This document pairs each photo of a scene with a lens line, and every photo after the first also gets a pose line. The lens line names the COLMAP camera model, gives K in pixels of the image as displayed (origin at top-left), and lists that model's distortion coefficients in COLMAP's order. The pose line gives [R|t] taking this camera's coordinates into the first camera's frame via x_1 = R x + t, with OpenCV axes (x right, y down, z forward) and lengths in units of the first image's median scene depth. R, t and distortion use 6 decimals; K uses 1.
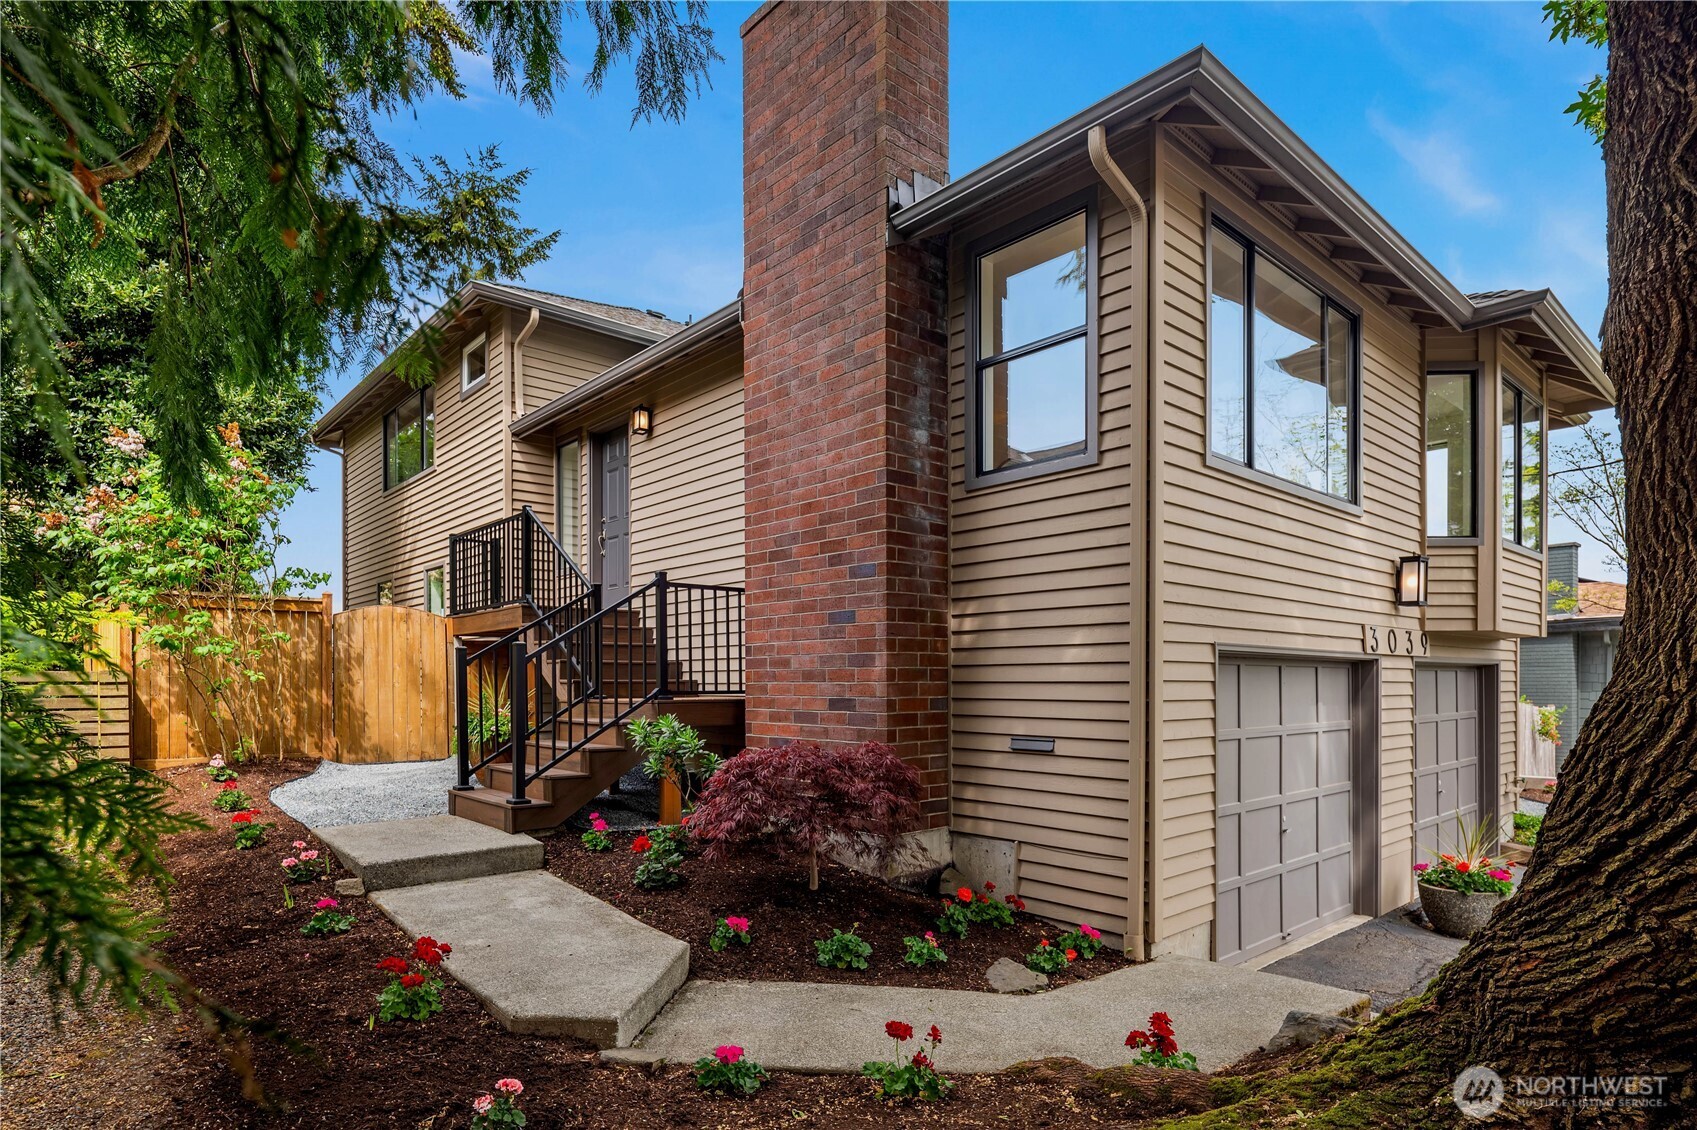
lens RADIAL K [[931.4, 0, 847.7], [0, 931.4, 690.3], [0, 0, 1]] dist [-0.005006, -0.001444]
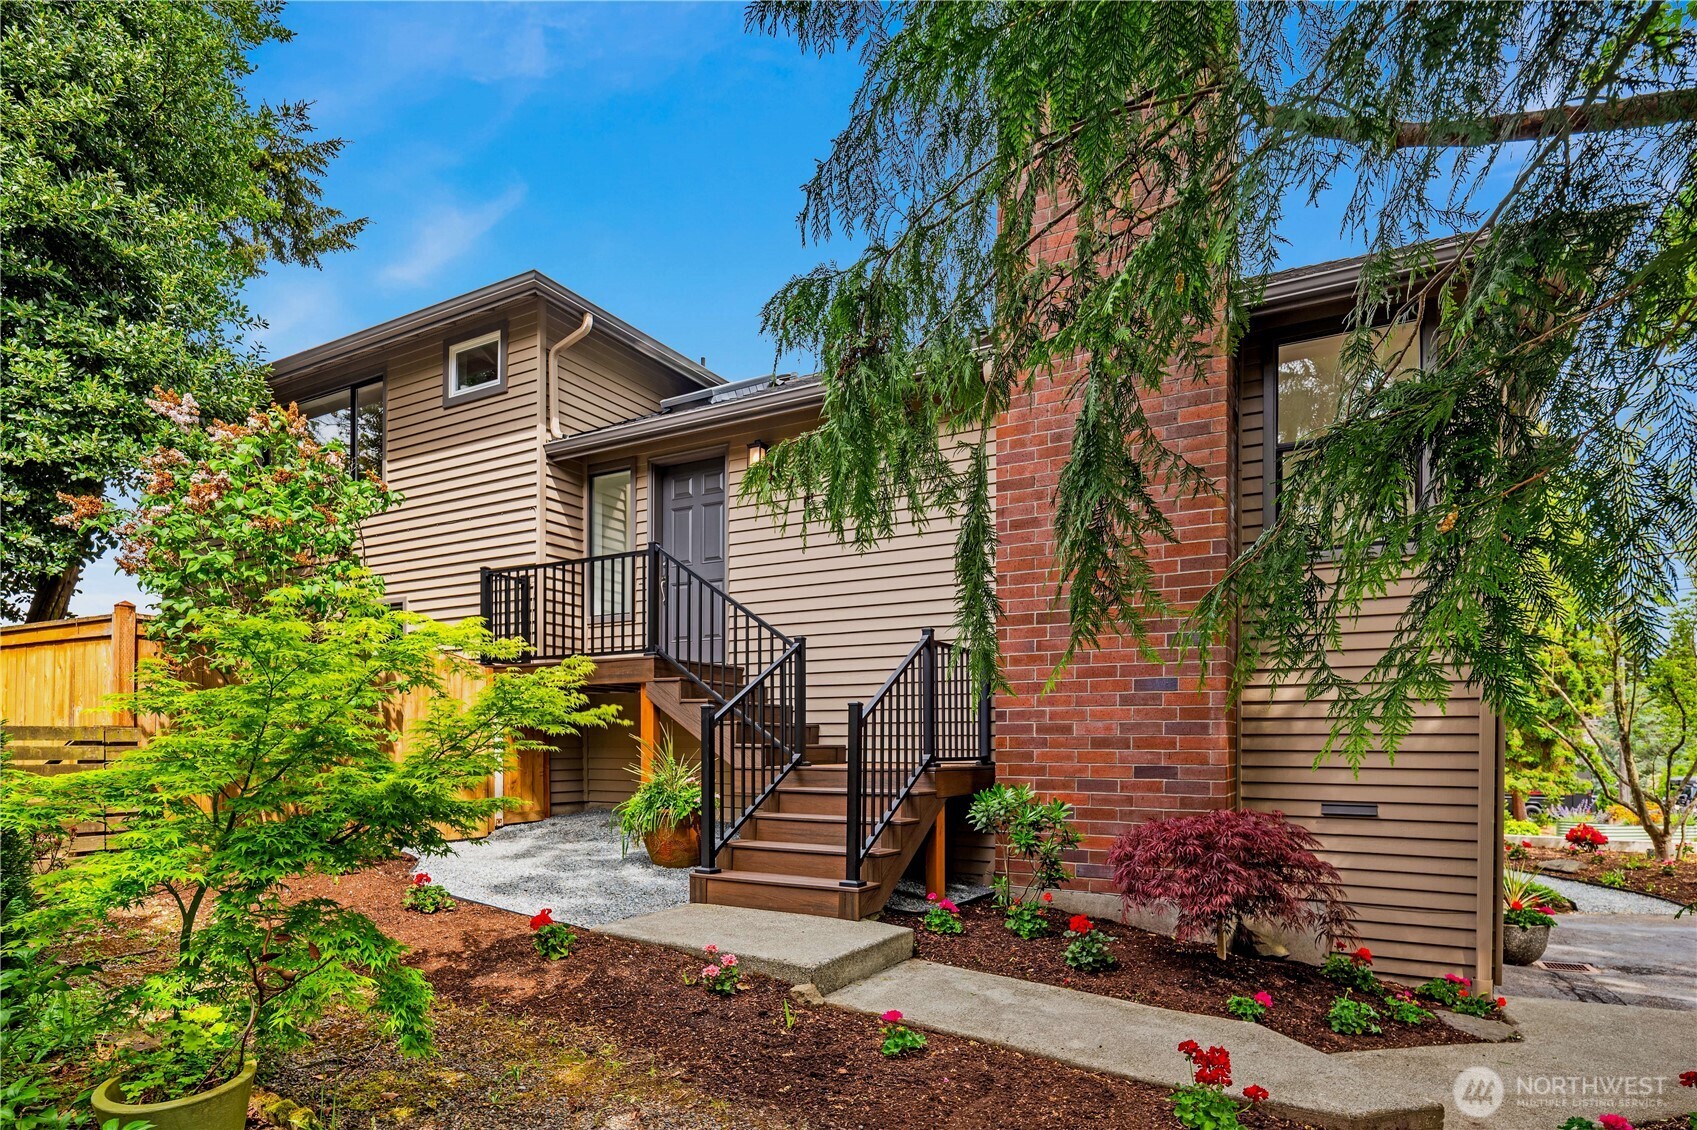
lens RADIAL K [[931.4, 0, 848.2], [0, 931.4, 744.0], [0, 0, 1]] dist [-0.005006, -0.001444]
pose [[0.941678, 0.008684, 0.336404, -0.414156], [-0.004901, 0.999915, -0.012092, -0.000840], [-0.336480, 0.009738, 0.941640, 0.111090]]
